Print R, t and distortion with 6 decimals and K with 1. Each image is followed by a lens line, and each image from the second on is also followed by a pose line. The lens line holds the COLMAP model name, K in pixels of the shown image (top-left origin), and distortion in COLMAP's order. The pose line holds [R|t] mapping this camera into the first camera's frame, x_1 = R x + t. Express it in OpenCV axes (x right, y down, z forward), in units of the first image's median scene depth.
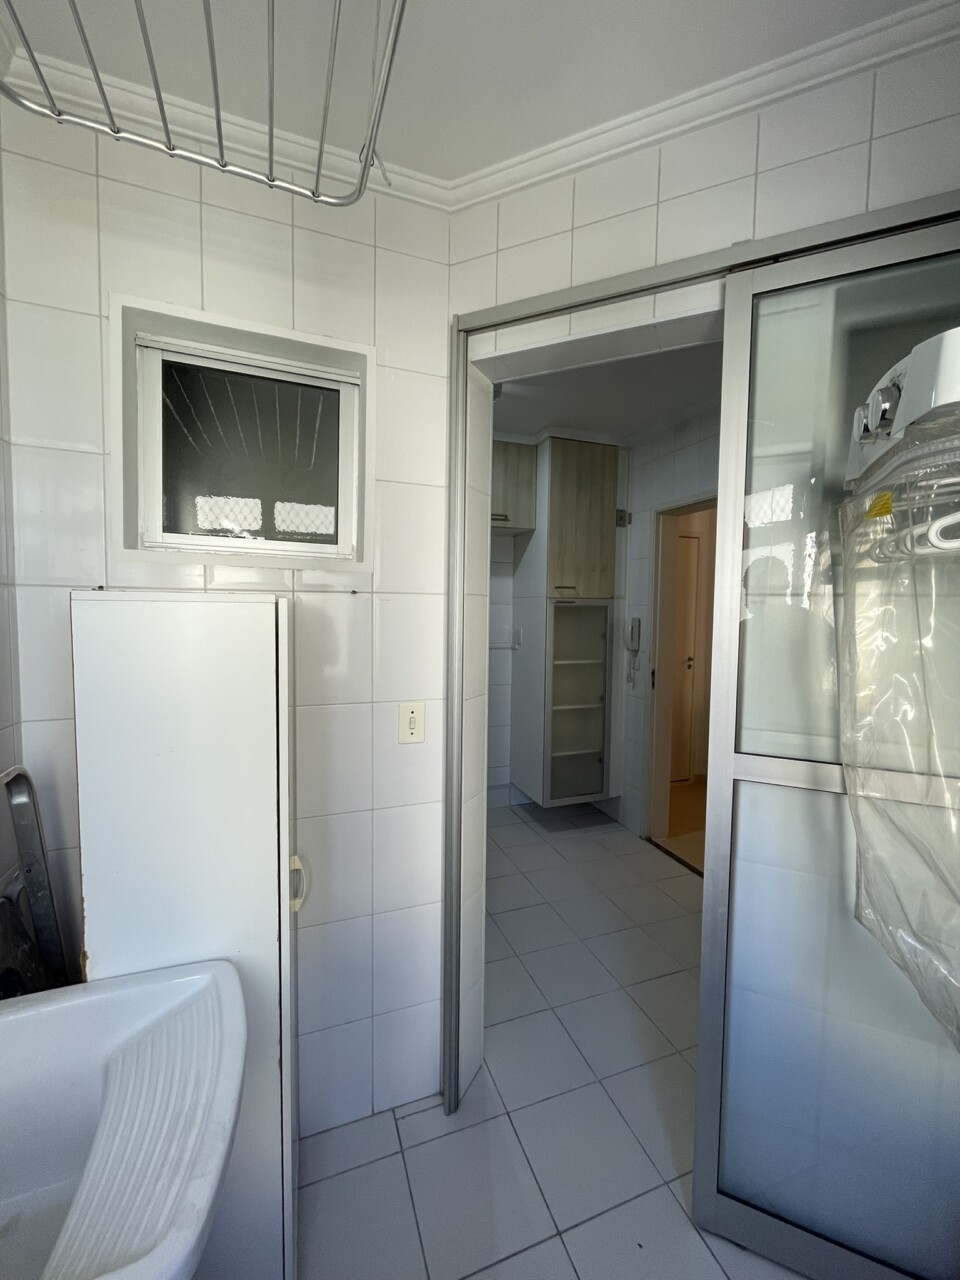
lens RADIAL K [[518.2, 0, 480.0], [0, 518.2, 640.0], [0, 0, 1]] dist [-0.001681, -0.000100]
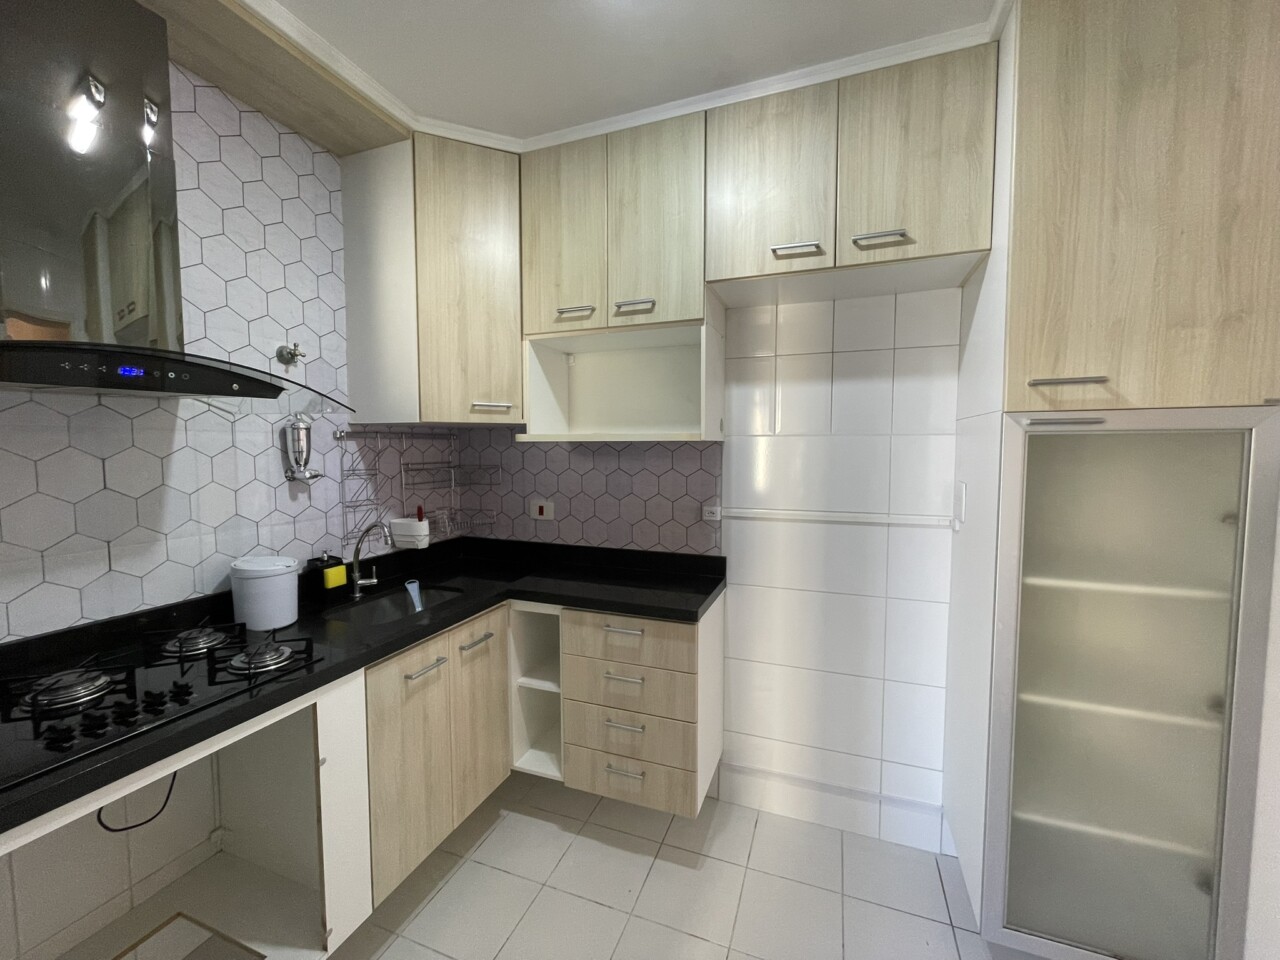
lens RADIAL K [[518.2, 0, 639.8], [0, 518.2, 478.4], [0, 0, 1]] dist [-0.001681, -0.000100]
pose [[0.756251, 0.025913, -0.653768, 0.173132], [-0.019395, 0.999664, 0.017188, -0.032980], [0.653994, -0.000319, 0.756500, 0.516398]]
